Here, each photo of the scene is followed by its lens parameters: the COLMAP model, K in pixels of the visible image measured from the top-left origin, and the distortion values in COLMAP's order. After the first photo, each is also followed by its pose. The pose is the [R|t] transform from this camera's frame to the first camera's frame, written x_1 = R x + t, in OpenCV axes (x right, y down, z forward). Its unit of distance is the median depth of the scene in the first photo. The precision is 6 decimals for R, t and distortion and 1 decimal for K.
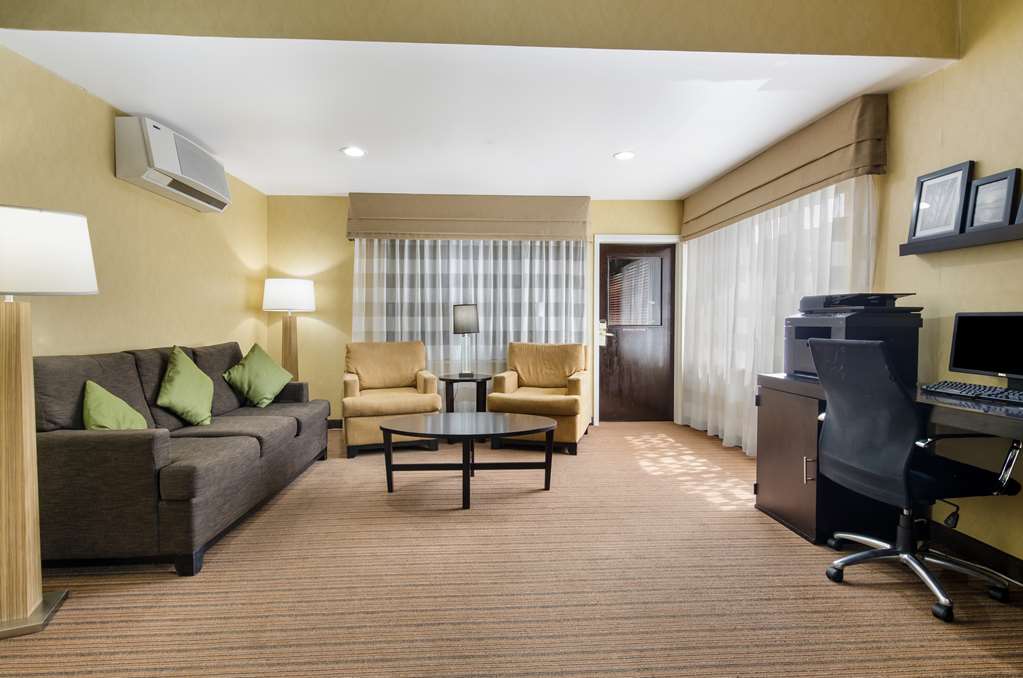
lens RADIAL K [[493.2, 0, 508.4], [0, 493.2, 334.2], [0, 0, 1]] dist [0.005400, -0.004366]
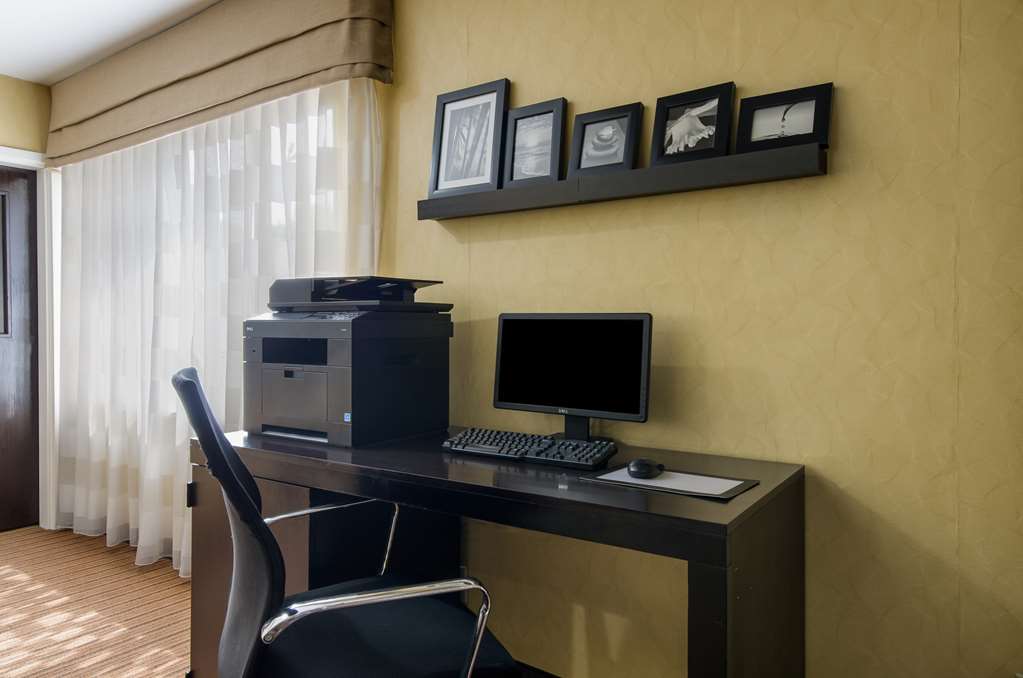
lens RADIAL K [[687.0, 0, 514.4], [0, 687.0, 333.1], [0, 0, 1]] dist [0.024251, -0.014331]
pose [[0.635757, -0.013620, 0.771769, 0.192040], [0.020797, 0.999784, 0.000512, -0.014568], [-0.771609, 0.015725, 0.635903, 0.336390]]
